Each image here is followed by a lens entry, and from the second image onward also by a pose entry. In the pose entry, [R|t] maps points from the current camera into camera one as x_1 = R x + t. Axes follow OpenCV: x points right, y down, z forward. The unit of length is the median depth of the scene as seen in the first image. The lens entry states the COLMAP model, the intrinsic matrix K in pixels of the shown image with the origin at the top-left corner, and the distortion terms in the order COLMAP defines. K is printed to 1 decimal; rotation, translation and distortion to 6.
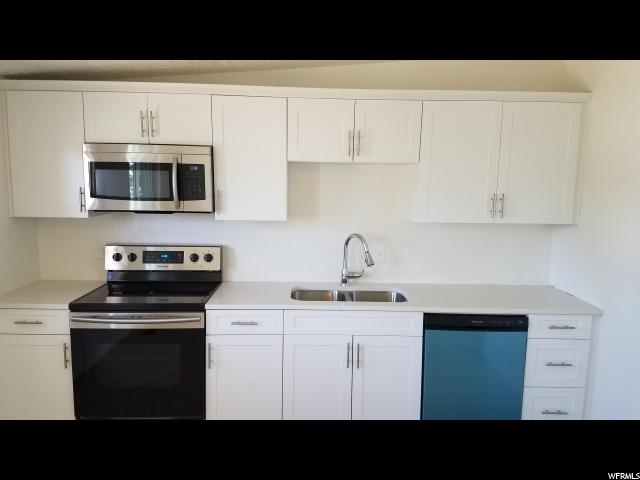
lens RADIAL K [[477.1, 0, 320.8], [0, 477.1, 232.8], [0, 0, 1]] dist [0.007227, -0.001133]
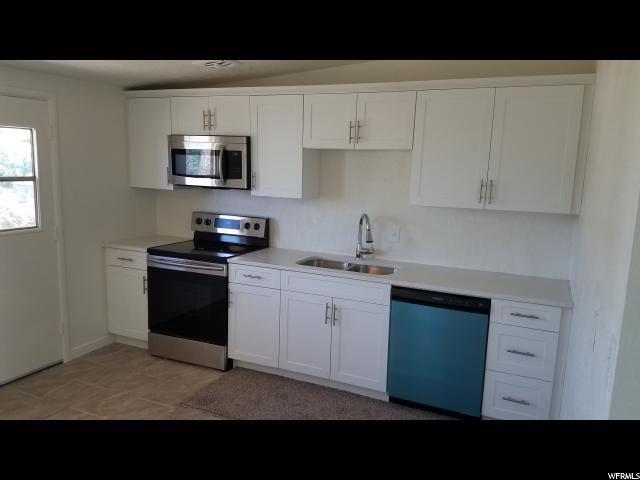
lens RADIAL K [[486.6, 0, 320.0], [0, 486.6, 240.0], [0, 0, 1]] dist [0.003108, -0.001434]
pose [[0.902817, 0.077025, -0.423071, 0.505775], [-0.064398, 0.996950, 0.044085, 0.022870], [0.425177, -0.012555, 0.905023, -0.088361]]
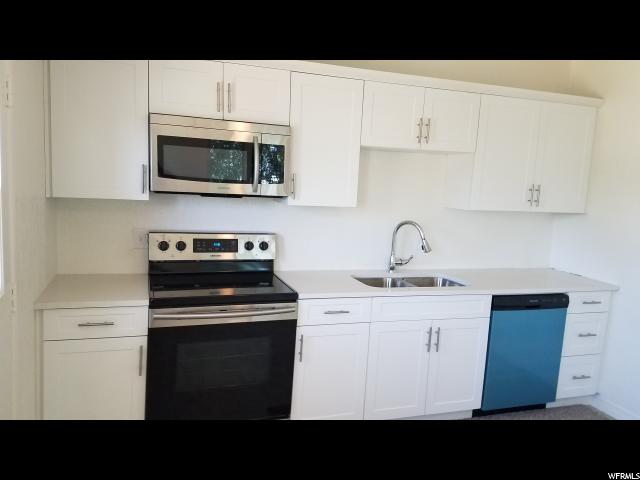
lens RADIAL K [[534.7, 0, 300.7], [0, 534.7, 231.2], [0, 0, 1]] dist [-0.004889, -0.009661]
pose [[0.952769, -0.001702, 0.303692, -0.523630], [-0.006187, 0.999668, 0.025012, -0.002148], [-0.303634, -0.025710, 0.952442, -0.006208]]
